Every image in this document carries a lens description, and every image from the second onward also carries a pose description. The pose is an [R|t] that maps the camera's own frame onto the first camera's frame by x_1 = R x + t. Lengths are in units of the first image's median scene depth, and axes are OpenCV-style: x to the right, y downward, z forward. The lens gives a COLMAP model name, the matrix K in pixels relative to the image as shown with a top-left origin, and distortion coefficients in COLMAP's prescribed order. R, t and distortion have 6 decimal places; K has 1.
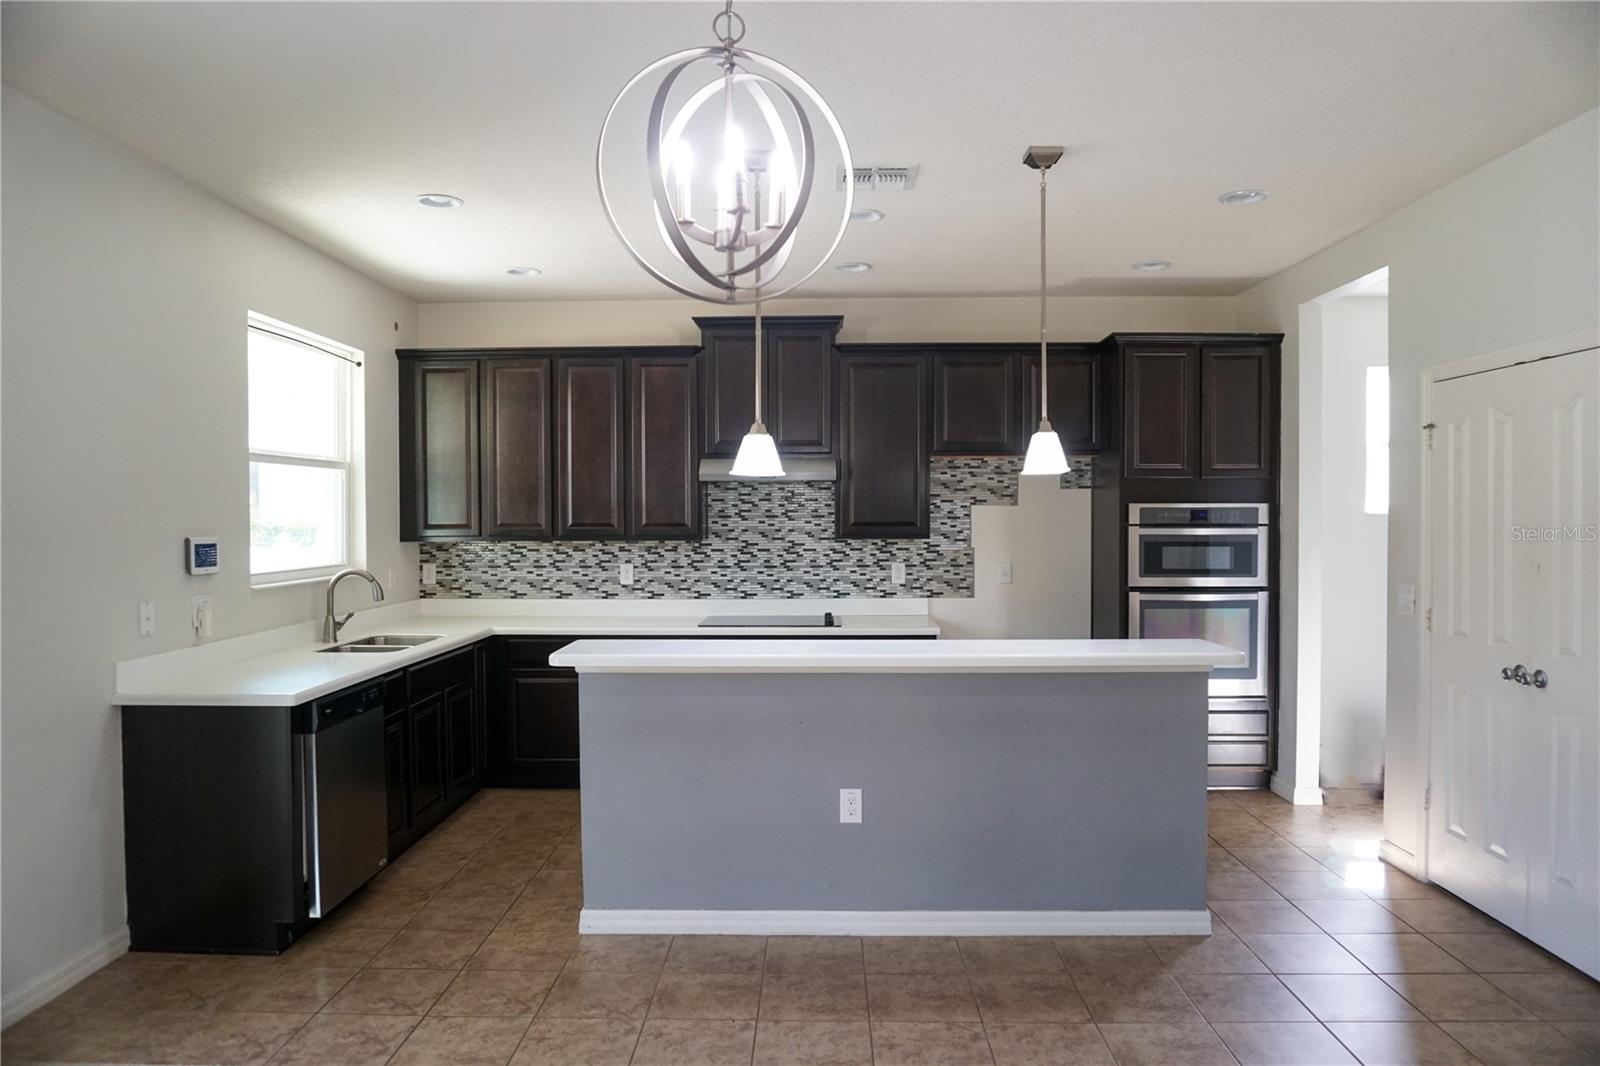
lens RADIAL K [[1079.3, 0, 799.6], [0, 1079.3, 535.0], [0, 0, 1]] dist [-0.045544, 0.020579]
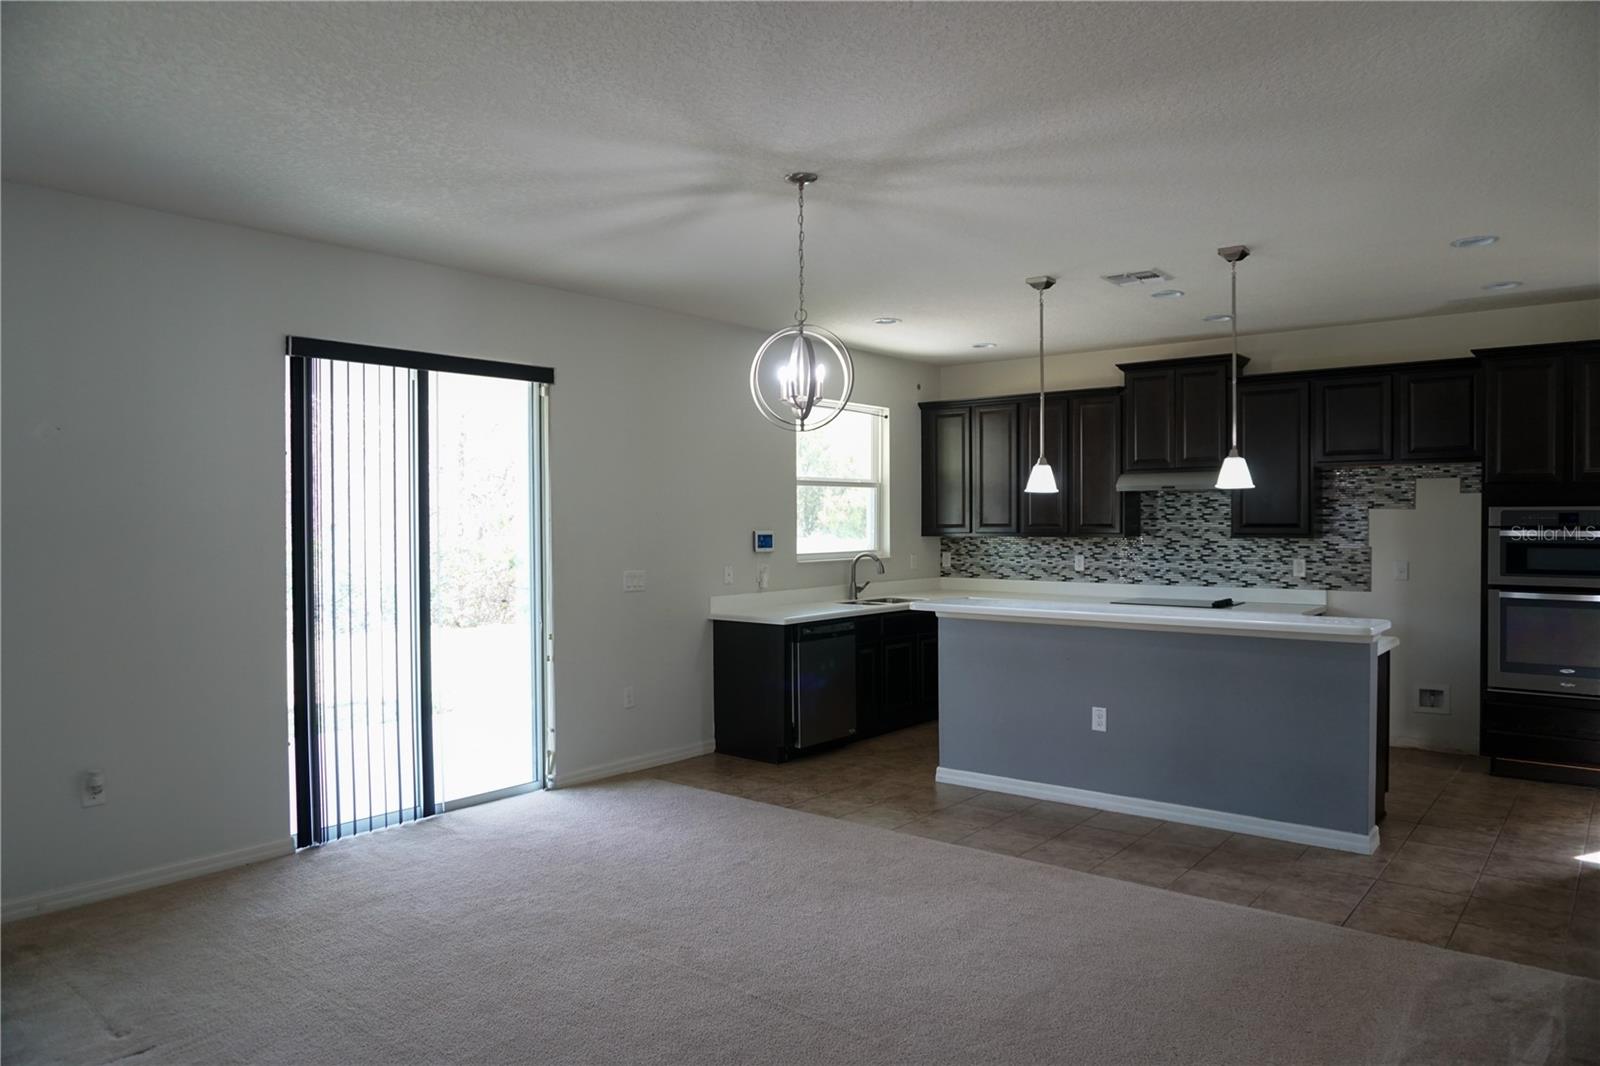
lens RADIAL K [[1079.3, 0, 799.1], [0, 1079.3, 530.8], [0, 0, 1]] dist [-0.045544, 0.020579]
pose [[0.790991, 0.007174, -0.611786, 0.385492], [-0.009867, 0.999951, -0.001032, 0.002186], [0.611748, 0.006853, 0.791023, -0.247537]]
